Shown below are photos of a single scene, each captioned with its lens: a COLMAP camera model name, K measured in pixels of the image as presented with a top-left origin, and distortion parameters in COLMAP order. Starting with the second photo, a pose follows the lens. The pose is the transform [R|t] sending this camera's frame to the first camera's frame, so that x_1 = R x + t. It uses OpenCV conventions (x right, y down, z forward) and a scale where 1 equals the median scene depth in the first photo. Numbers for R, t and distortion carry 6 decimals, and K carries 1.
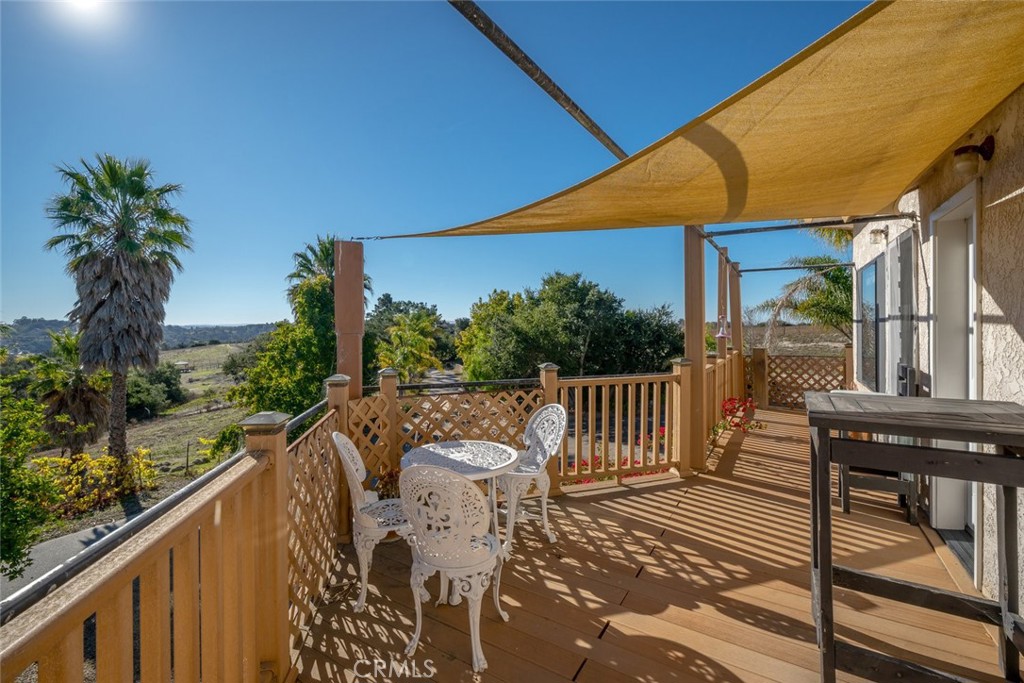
lens RADIAL K [[438.3, 0, 526.1], [0, 438.3, 321.6], [0, 0, 1]] dist [-0.000093, 0.000126]
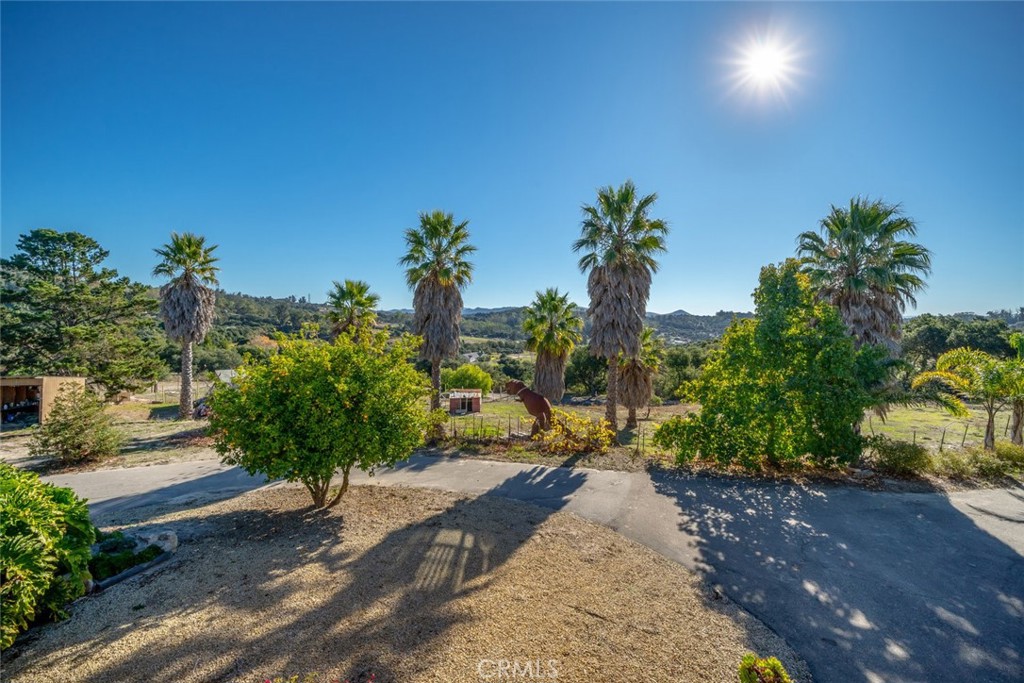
lens RADIAL K [[422.6, 0, 519.5], [0, 422.6, 331.4], [0, 0, 1]] dist [0.001553, -0.000172]
pose [[0.231249, 0.040404, -0.972055, 0.219923], [0.001730, 0.999119, 0.041941, -0.009593], [0.972893, -0.011380, 0.230975, 0.482395]]
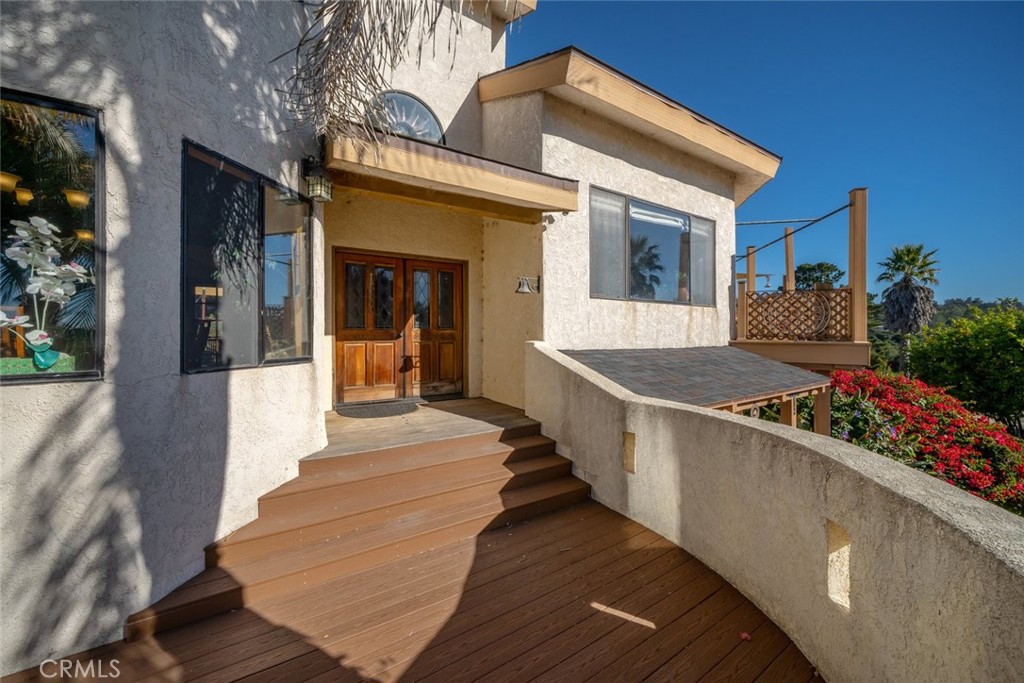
lens RADIAL K [[362.6, 0, 505.7], [0, 362.6, 330.8], [0, 0, 1]] dist [-0.001214, -0.000215]
pose [[-0.960478, 0.014834, -0.277962, 0.649101], [0.017020, 0.999840, -0.005451, 0.066096], [0.277837, -0.009966, -0.960577, 0.741196]]
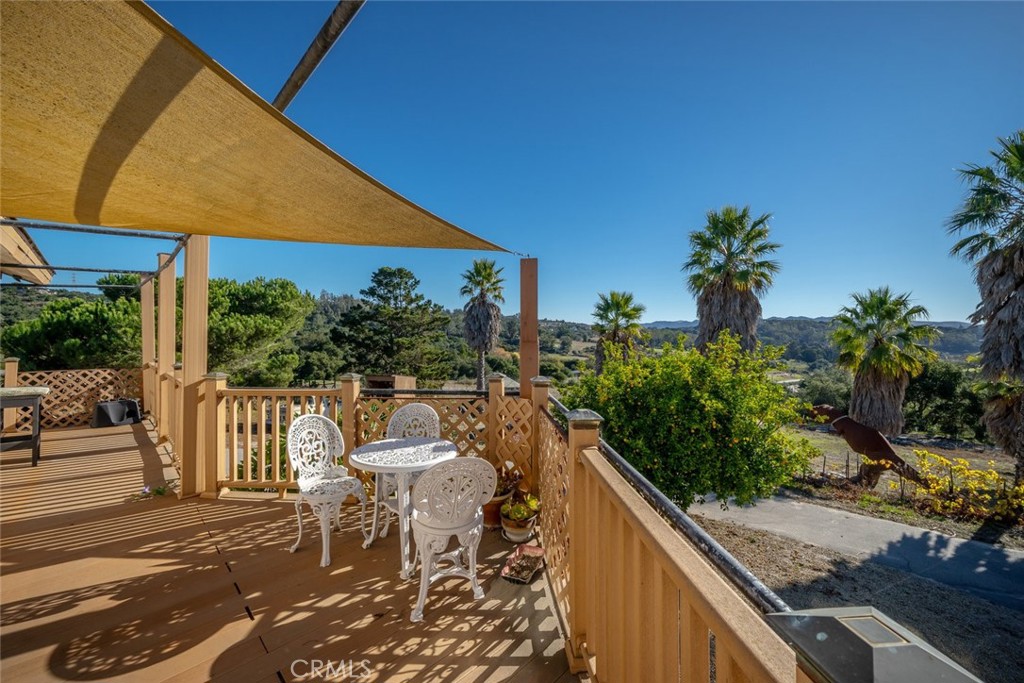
lens RADIAL K [[422.6, 0, 516.5], [0, 422.6, 333.3], [0, 0, 1]] dist [0.001553, -0.000172]
pose [[-0.264893, 0.013548, -0.964183, 0.141545], [0.012257, 0.999868, 0.010682, -0.001123], [0.964200, -0.008989, -0.265024, 0.268367]]
